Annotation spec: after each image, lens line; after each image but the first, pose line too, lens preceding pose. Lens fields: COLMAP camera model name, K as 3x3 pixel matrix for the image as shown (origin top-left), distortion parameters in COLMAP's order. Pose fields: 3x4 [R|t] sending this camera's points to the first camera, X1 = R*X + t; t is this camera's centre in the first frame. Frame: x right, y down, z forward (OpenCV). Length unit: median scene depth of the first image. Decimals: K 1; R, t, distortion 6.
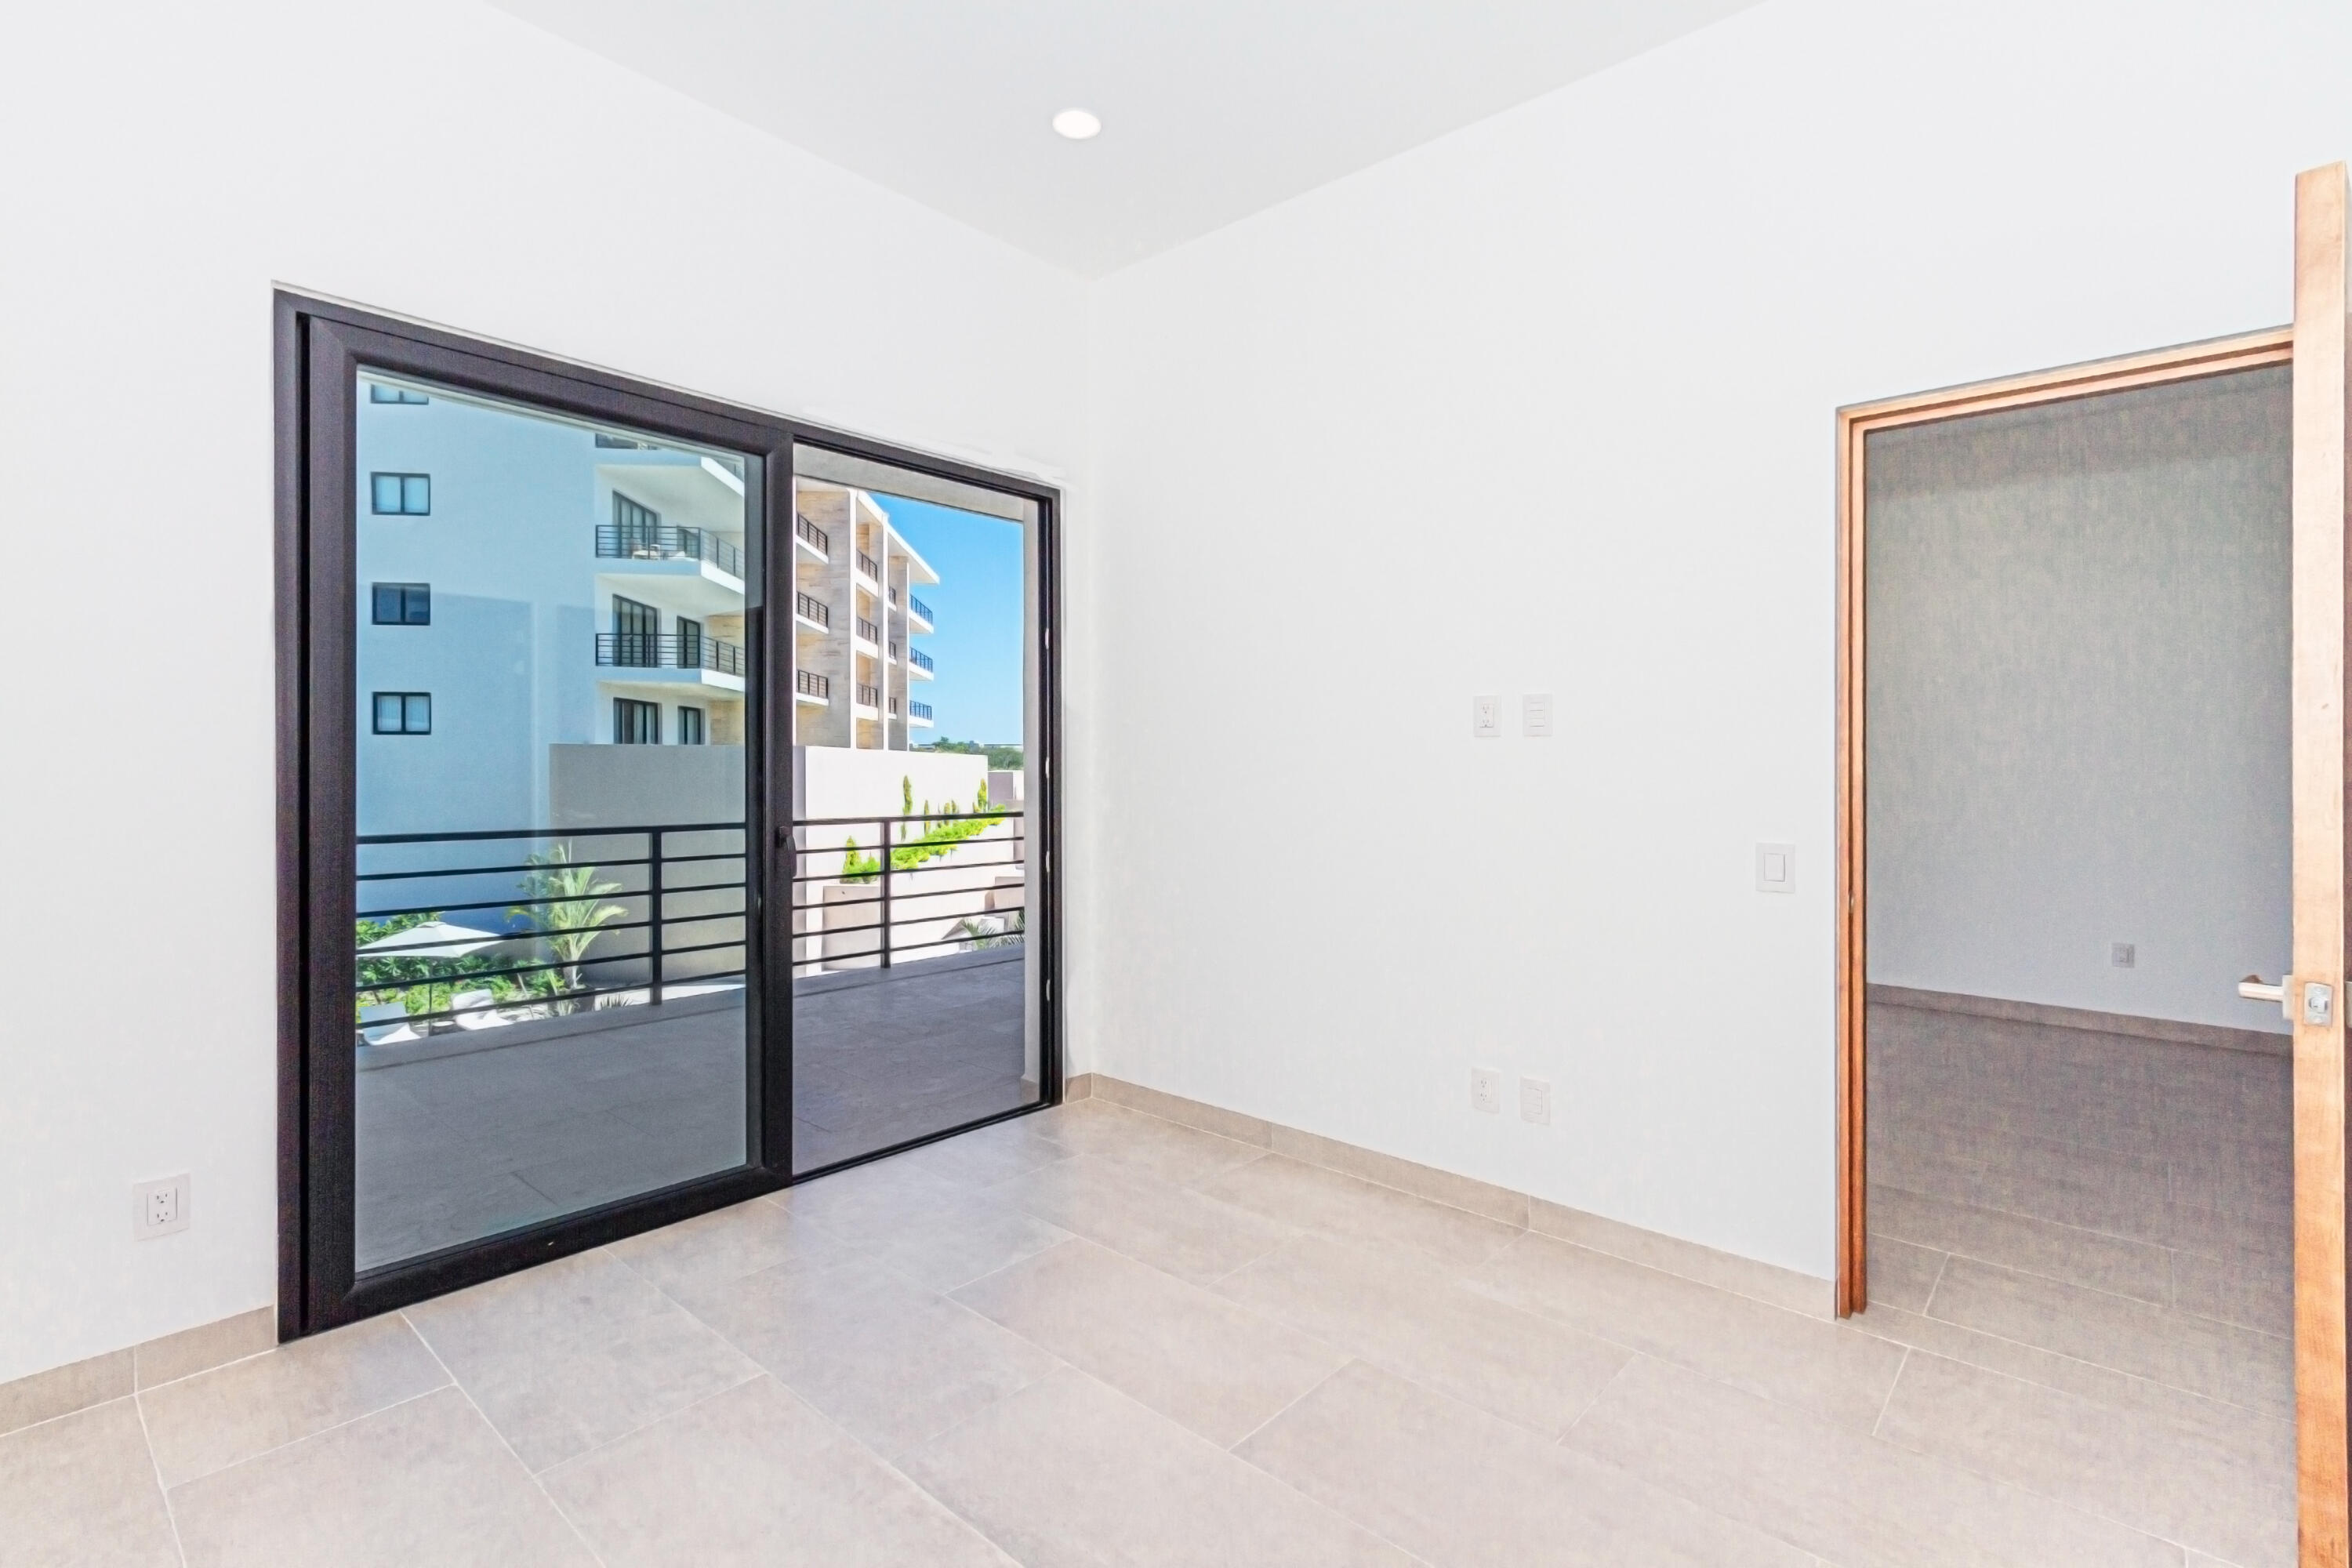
lens RADIAL K [[1086.0, 0, 1150.8], [0, 1086.0, 784.9], [0, 0, 1]] dist [0.005169, 0.000251]
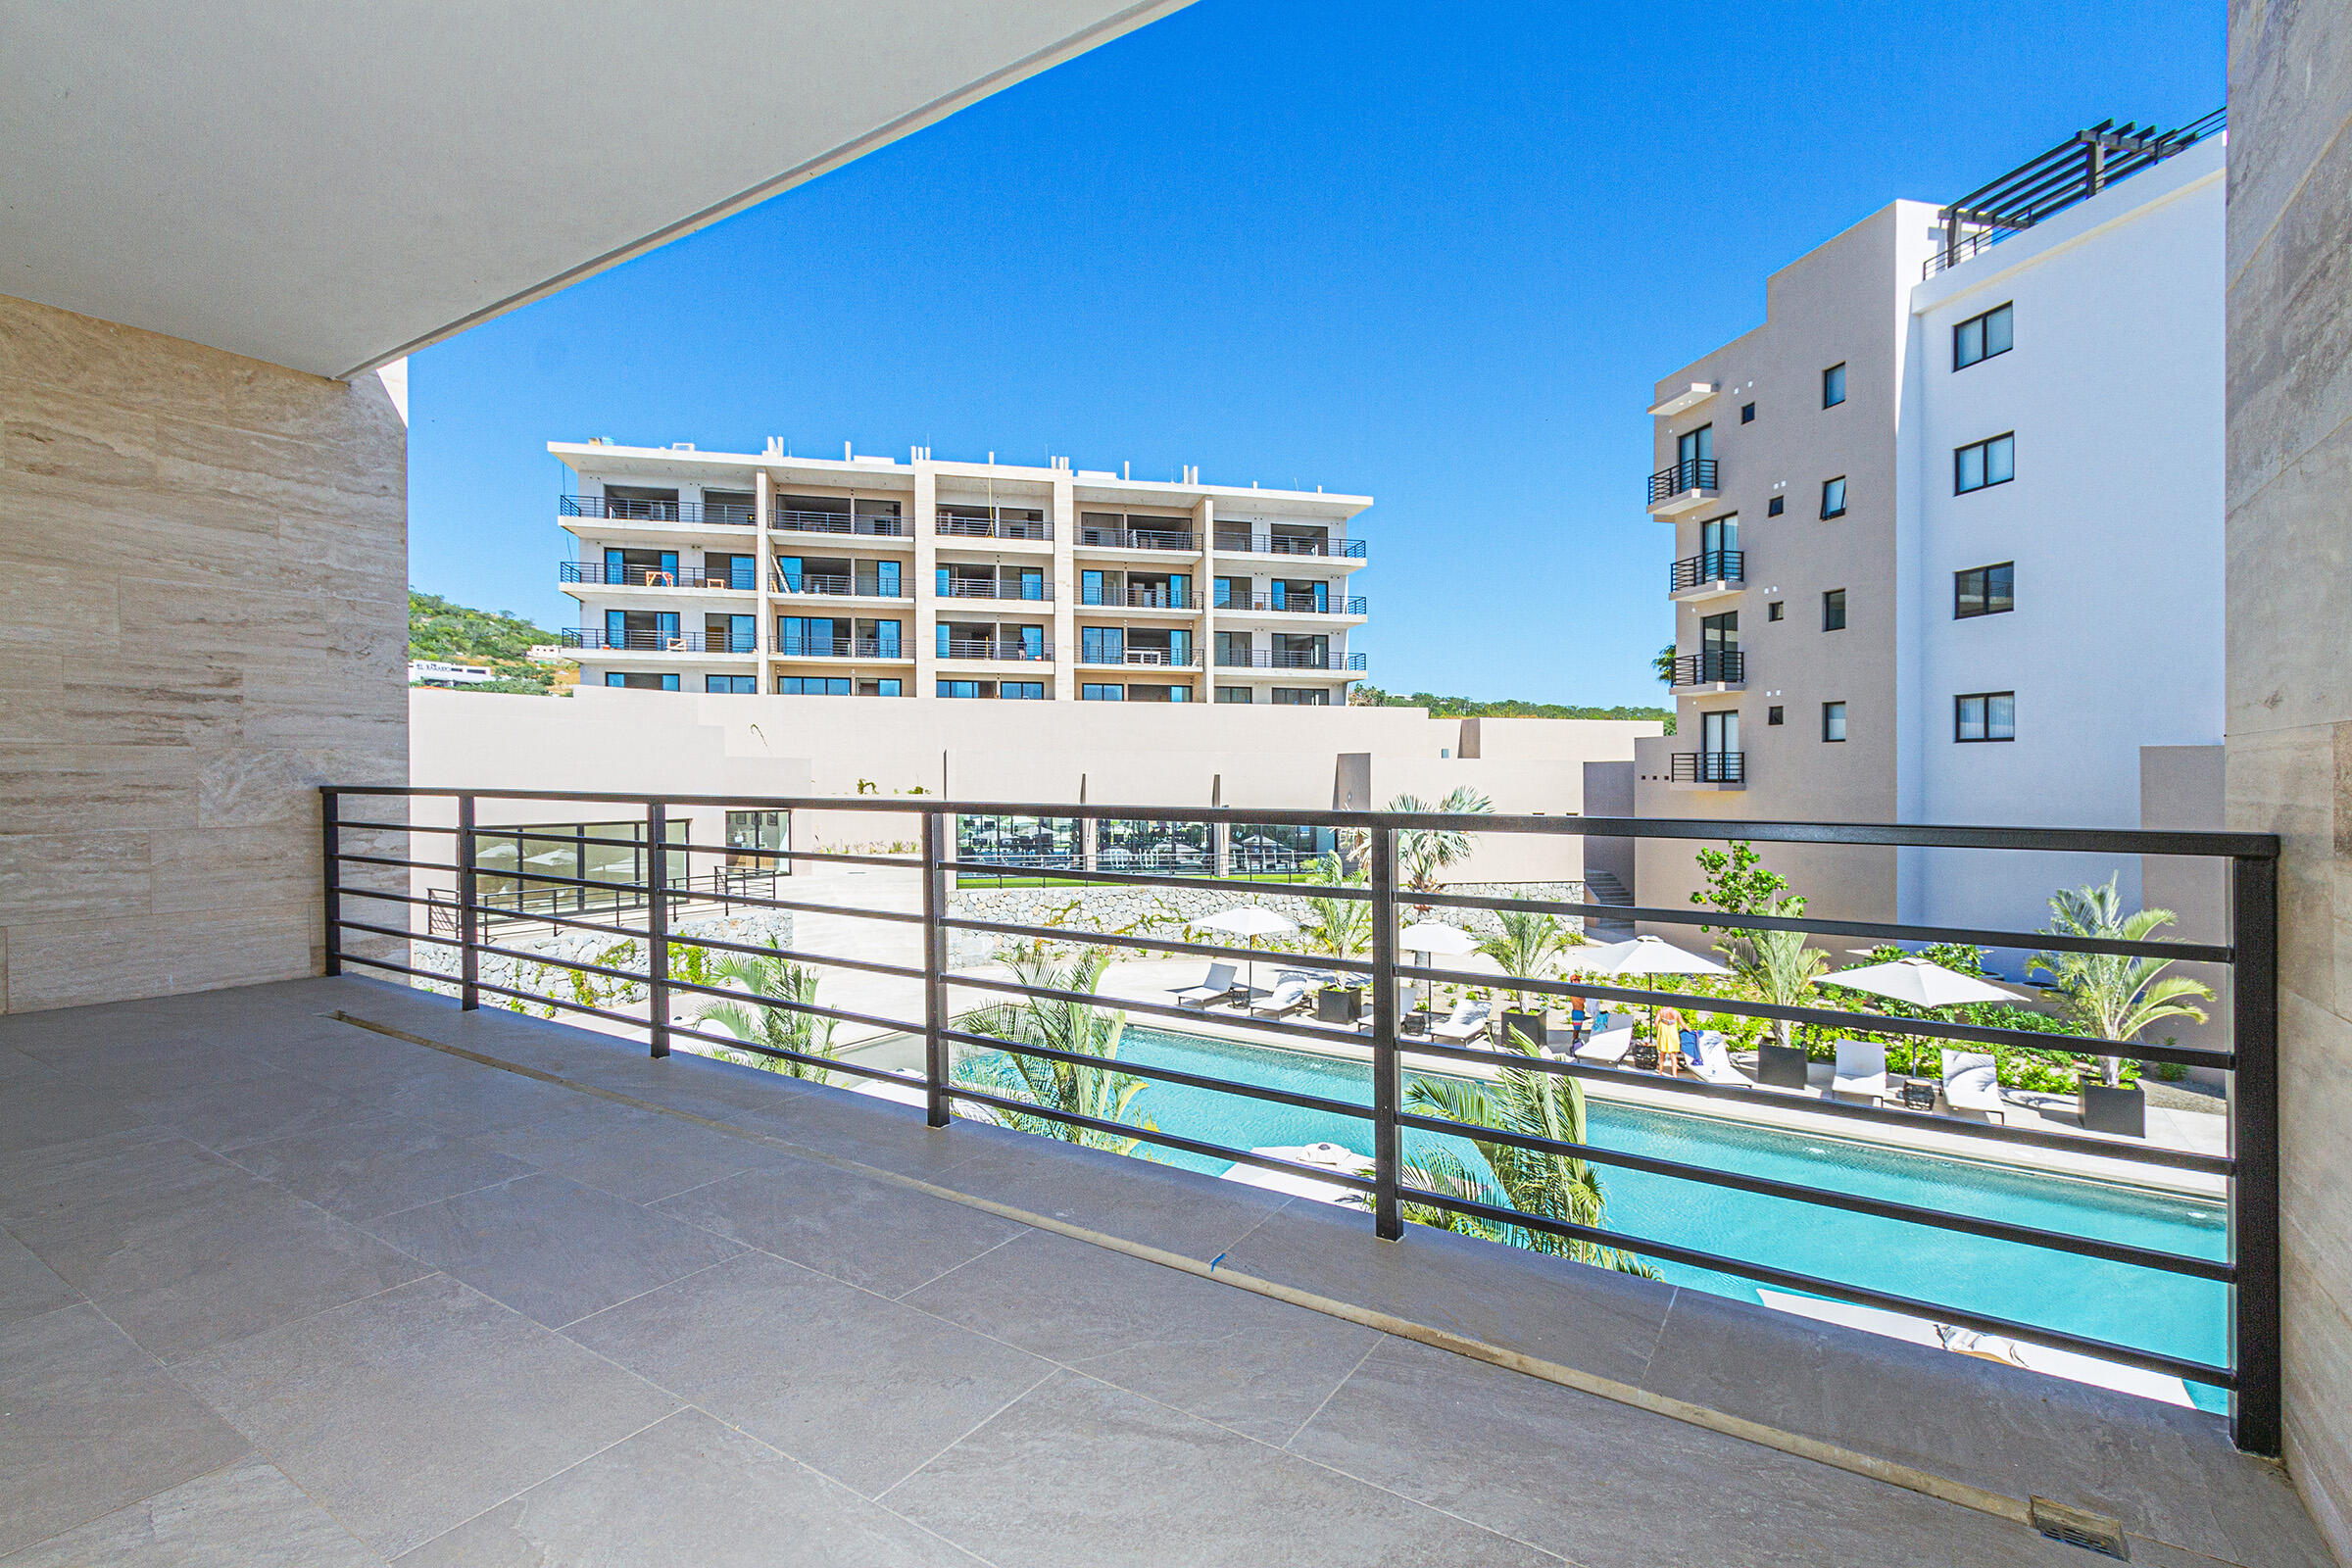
lens RADIAL K [[1086.0, 0, 1169.5], [0, 1086.0, 780.9], [0, 0, 1]] dist [0.005169, 0.000251]
pose [[0.160156, -0.000718, -0.987092, 0.563192], [-0.023459, 0.999715, -0.004533, 0.036414], [0.986813, 0.023882, 0.160093, 2.000754]]
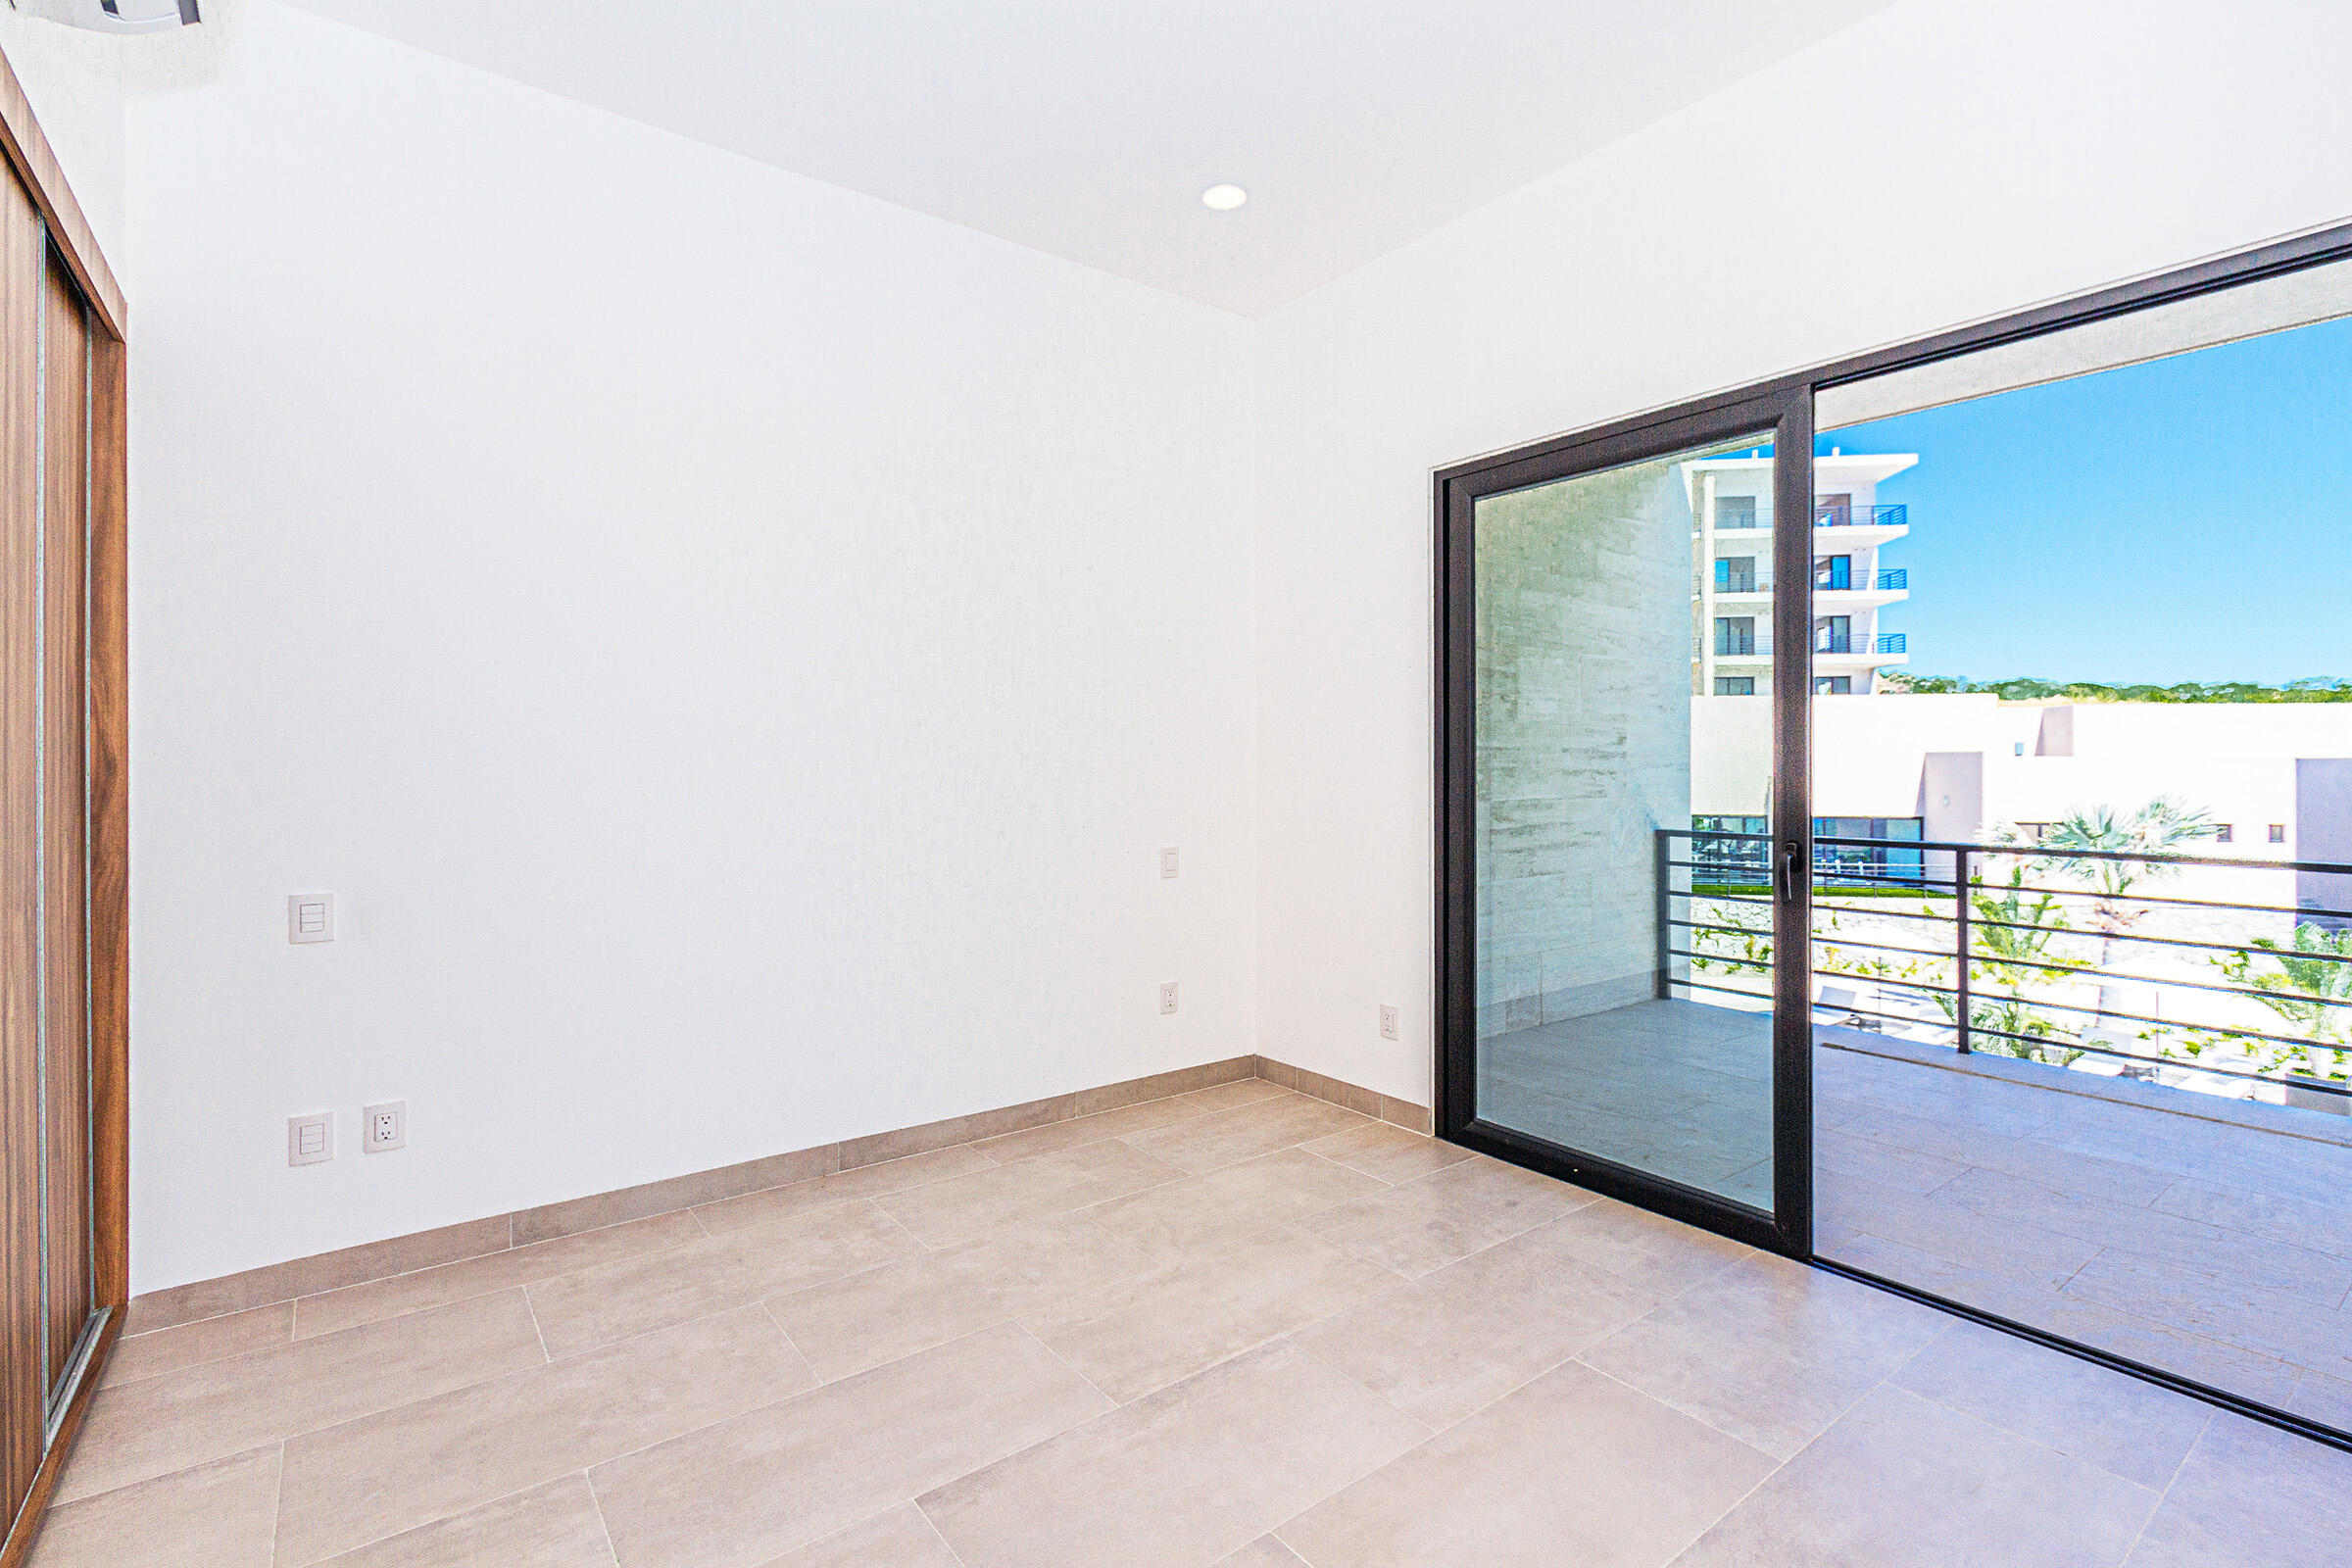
lens RADIAL K [[1086.0, 0, 1181.1], [0, 1086.0, 773.7], [0, 0, 1]] dist [0.005169, 0.000251]
pose [[-0.171119, -0.000861, -0.985250, 0.671034], [-0.023307, 0.999723, 0.003175, -0.006999], [0.984975, 0.023507, -0.171091, 0.741099]]
